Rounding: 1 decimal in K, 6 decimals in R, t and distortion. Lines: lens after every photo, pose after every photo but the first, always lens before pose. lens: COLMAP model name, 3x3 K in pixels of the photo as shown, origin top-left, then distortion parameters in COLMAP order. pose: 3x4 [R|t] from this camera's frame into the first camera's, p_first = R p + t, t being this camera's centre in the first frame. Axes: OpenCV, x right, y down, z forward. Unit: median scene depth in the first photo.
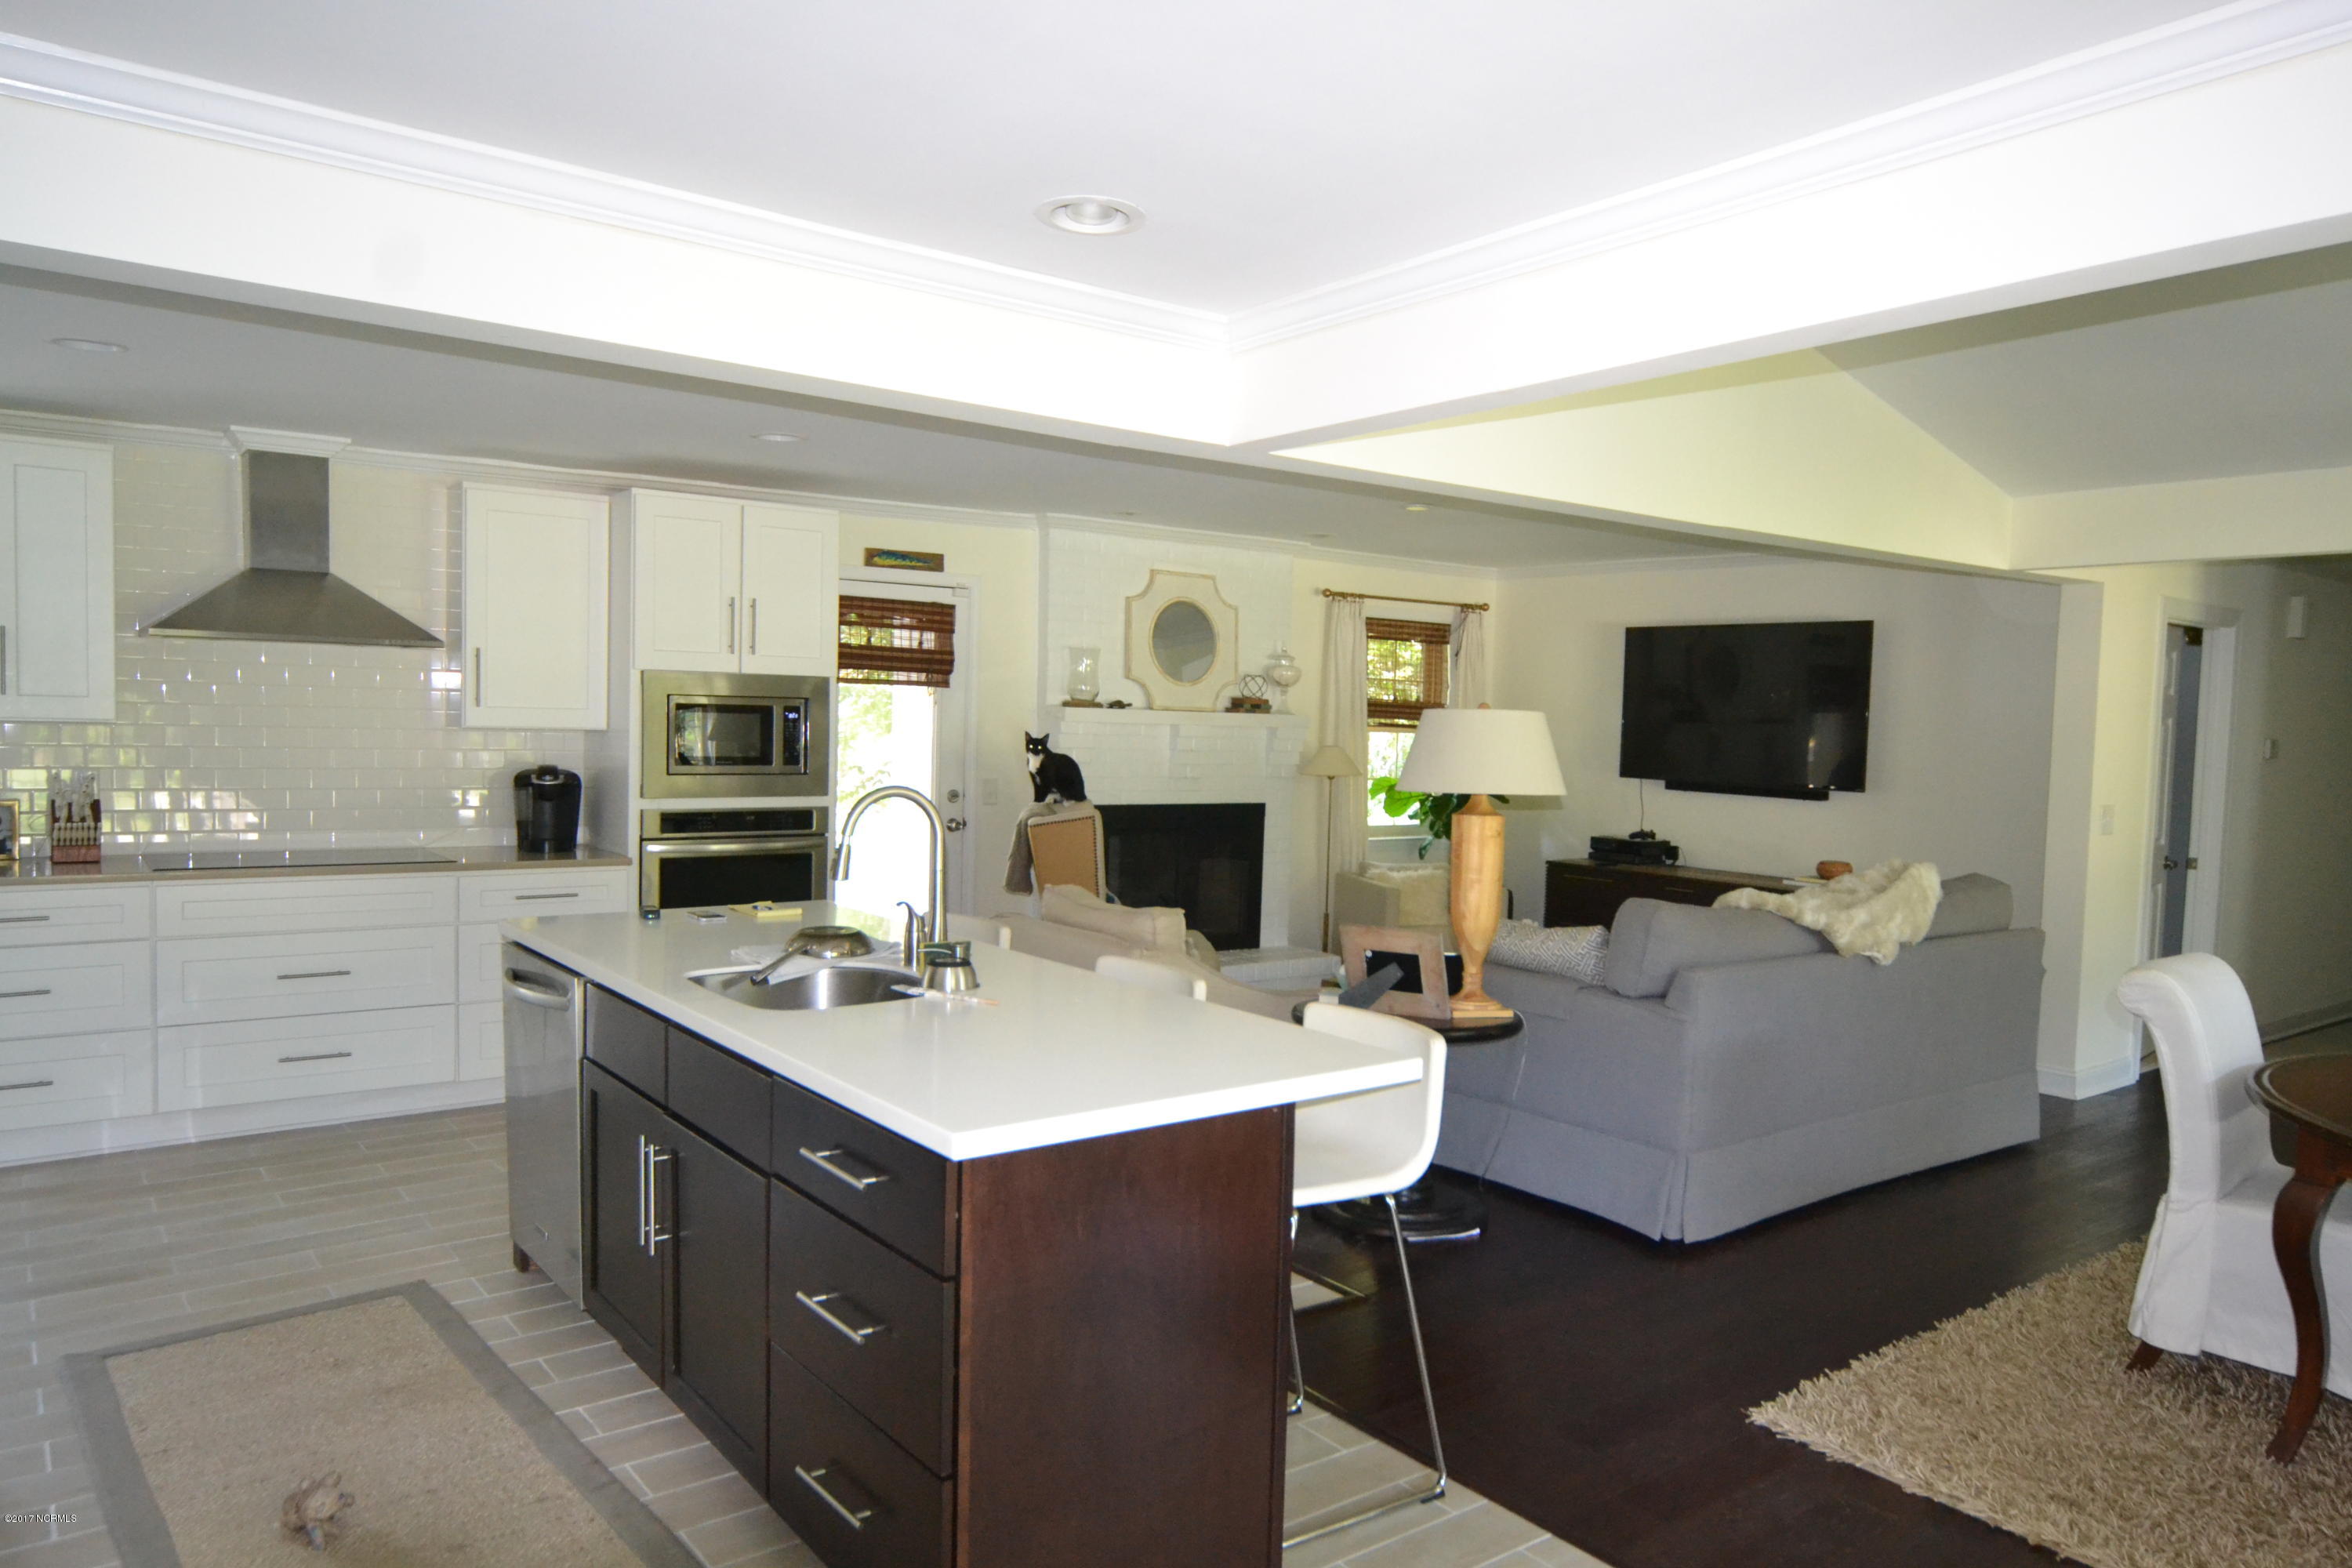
lens RADIAL K [[1563.6, 0, 1177.2], [0, 1563.6, 790.8], [0, 0, 1]] dist [-0.001233, -0.000317]
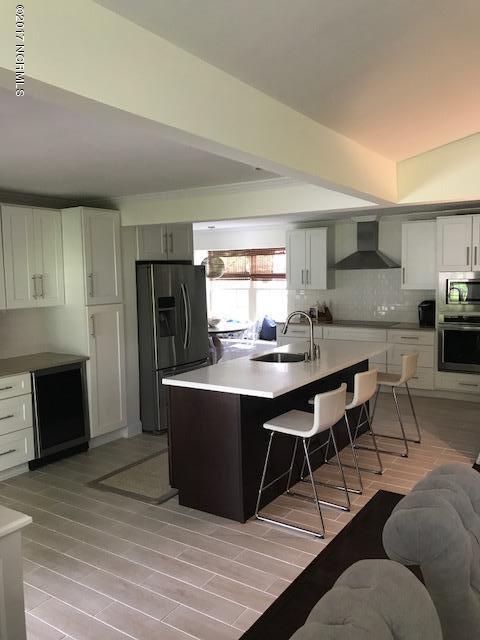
lens RADIAL K [[523.9, 0, 240.4], [0, 523.9, 320.0], [0, 0, 1]] dist [-0.000372, -0.000071]
pose [[0.336750, 0.049053, -0.940315, 0.564589], [-0.015555, 0.998796, 0.046533, -0.022048], [0.941466, -0.001044, 0.337107, 0.244329]]
